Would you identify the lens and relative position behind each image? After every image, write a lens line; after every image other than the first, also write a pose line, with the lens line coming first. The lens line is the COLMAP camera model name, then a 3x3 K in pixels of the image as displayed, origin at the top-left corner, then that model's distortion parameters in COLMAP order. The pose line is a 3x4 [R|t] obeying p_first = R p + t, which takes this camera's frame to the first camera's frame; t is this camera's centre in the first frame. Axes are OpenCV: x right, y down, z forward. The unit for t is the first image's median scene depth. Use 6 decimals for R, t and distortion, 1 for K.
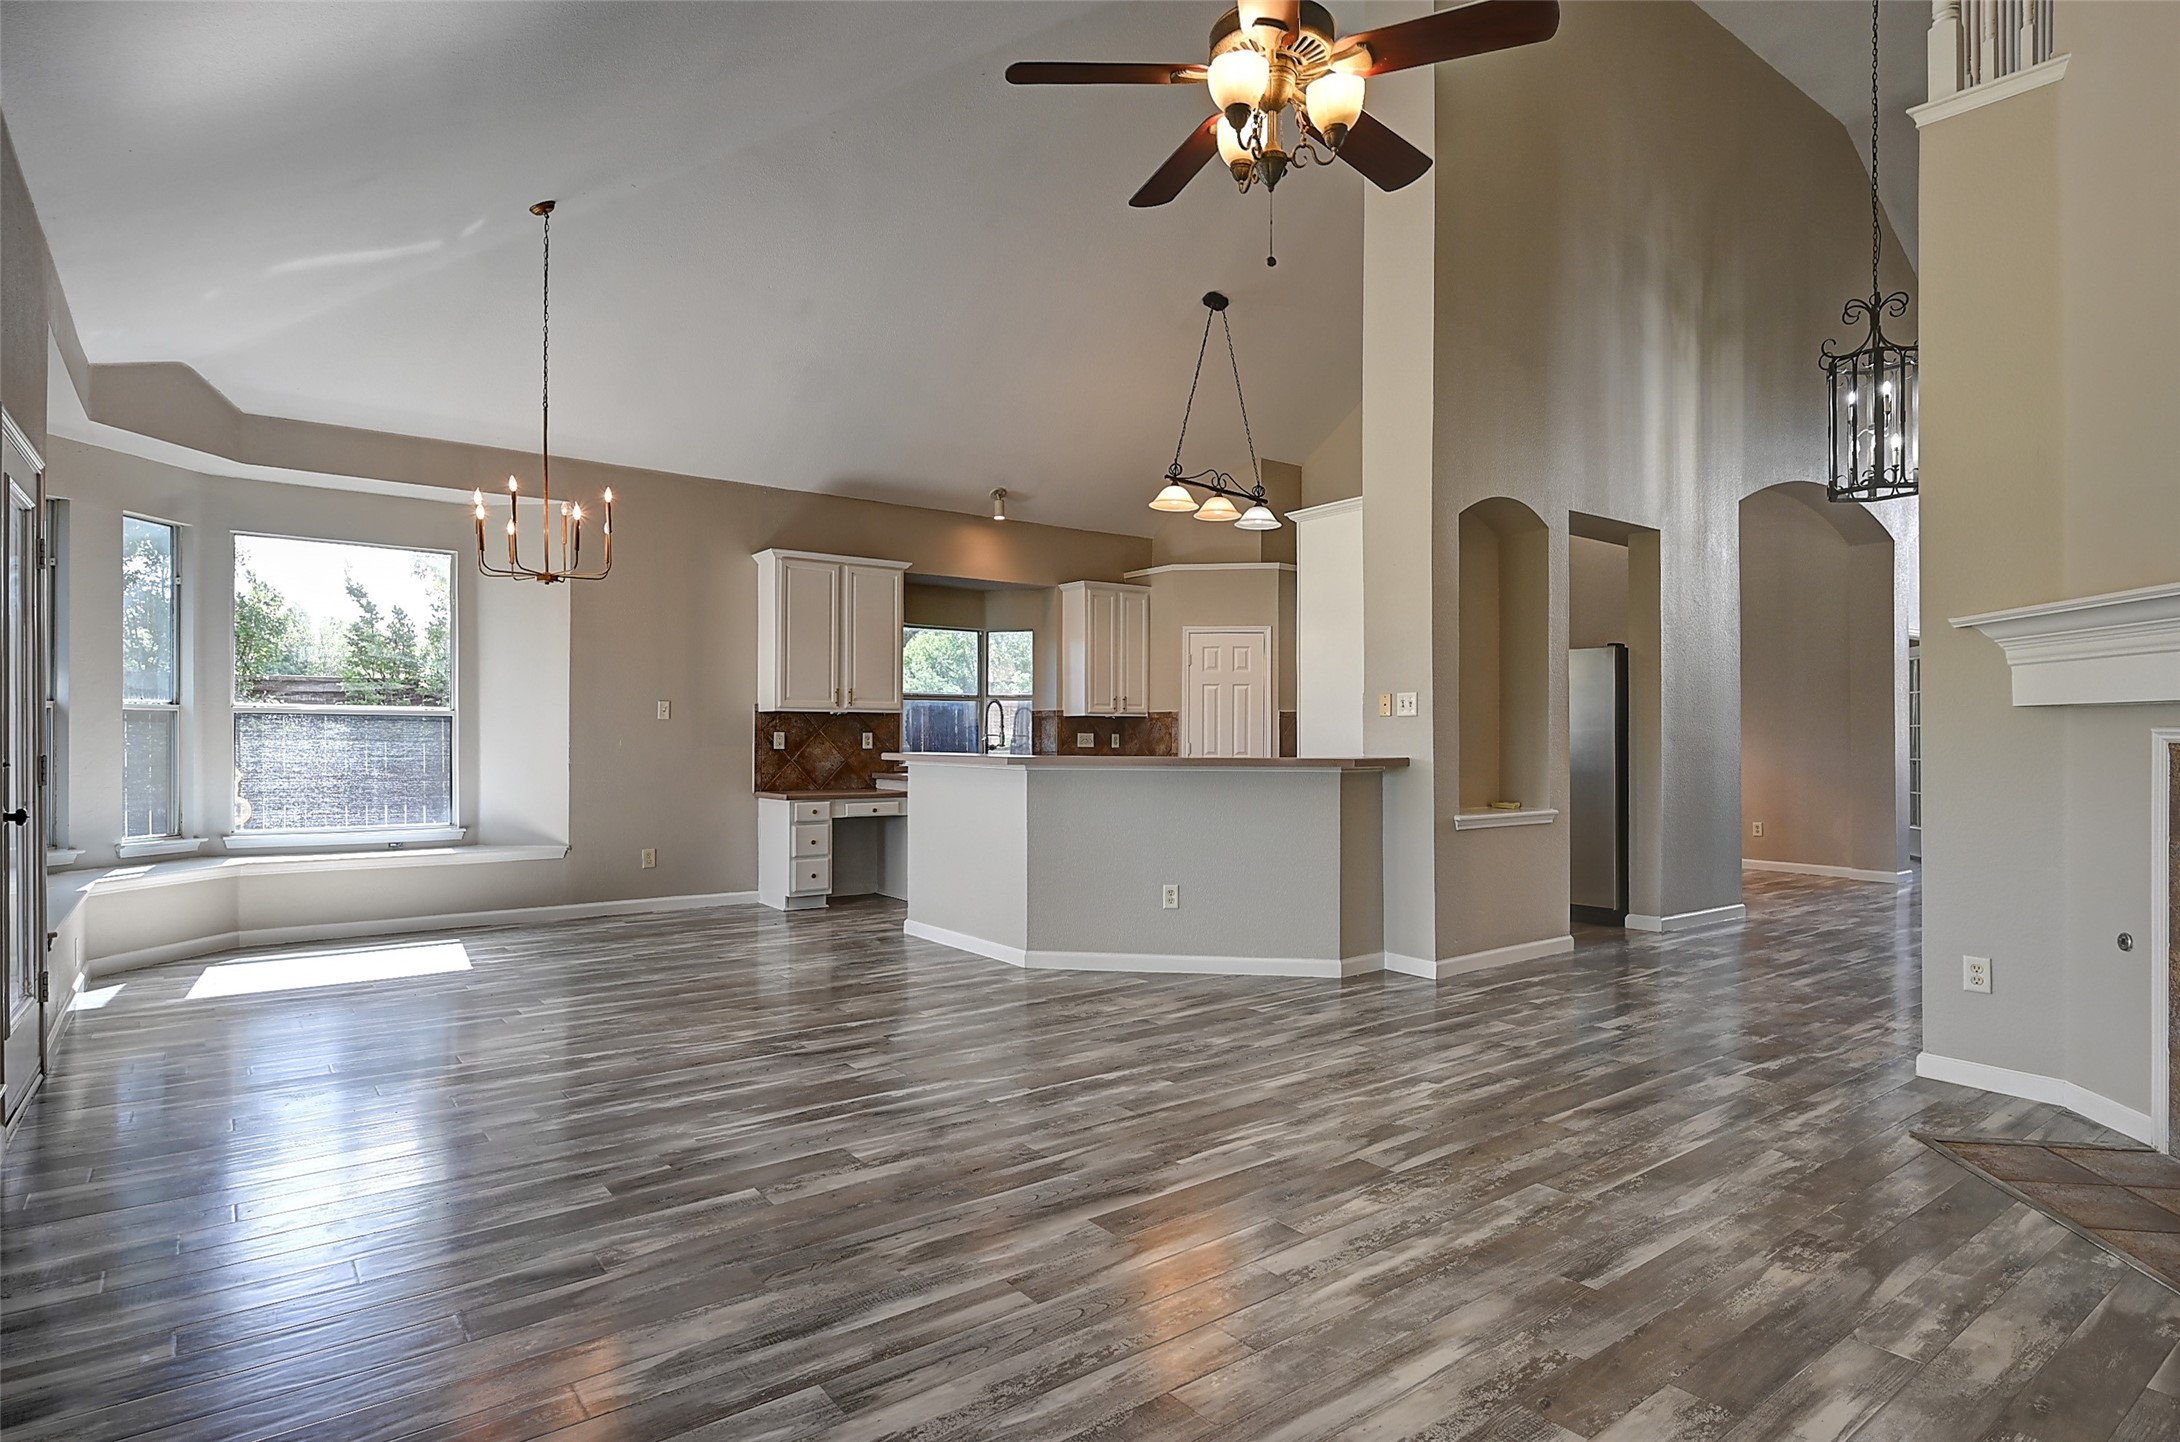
lens RADIAL K [[1183.0, 0, 1092.1], [0, 1183.0, 736.1], [0, 0, 1]] dist [0.001147, 0.000094]
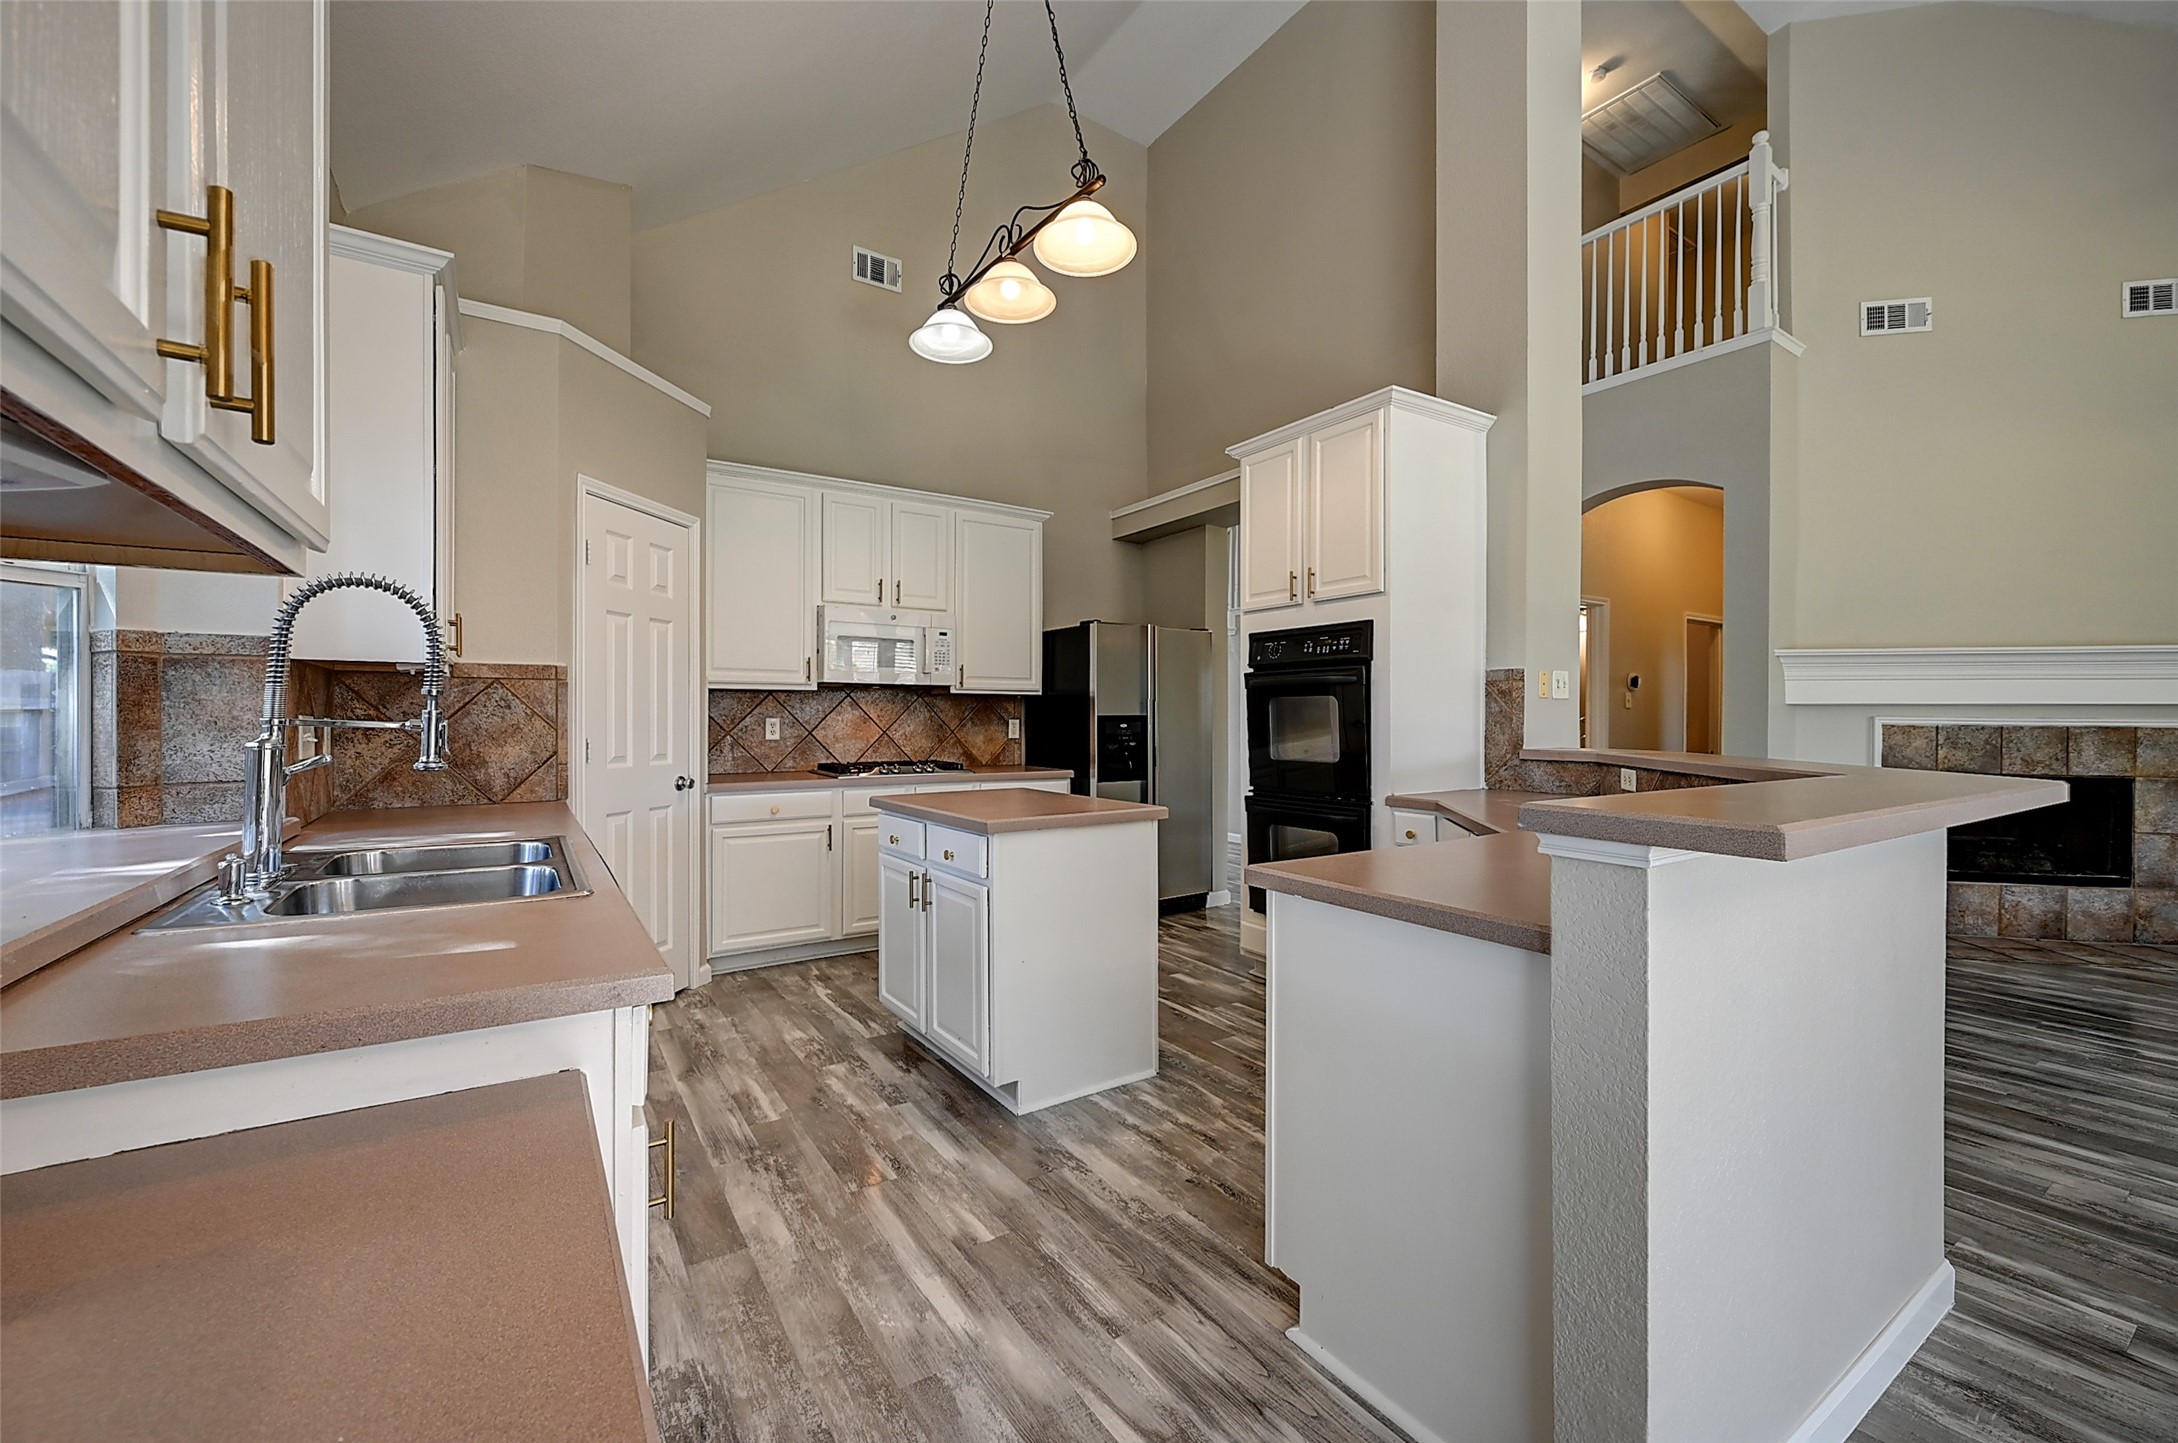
lens RADIAL K [[865.2, 0, 1089.0], [0, 865.2, 721.5], [0, 0, 1]] dist [-0.001726, -0.000018]
pose [[0.072816, -0.003730, 0.997338, -0.464066], [0.000462, 0.999993, 0.003706, -0.003350], [-0.997345, 0.000191, 0.072817, 1.598354]]
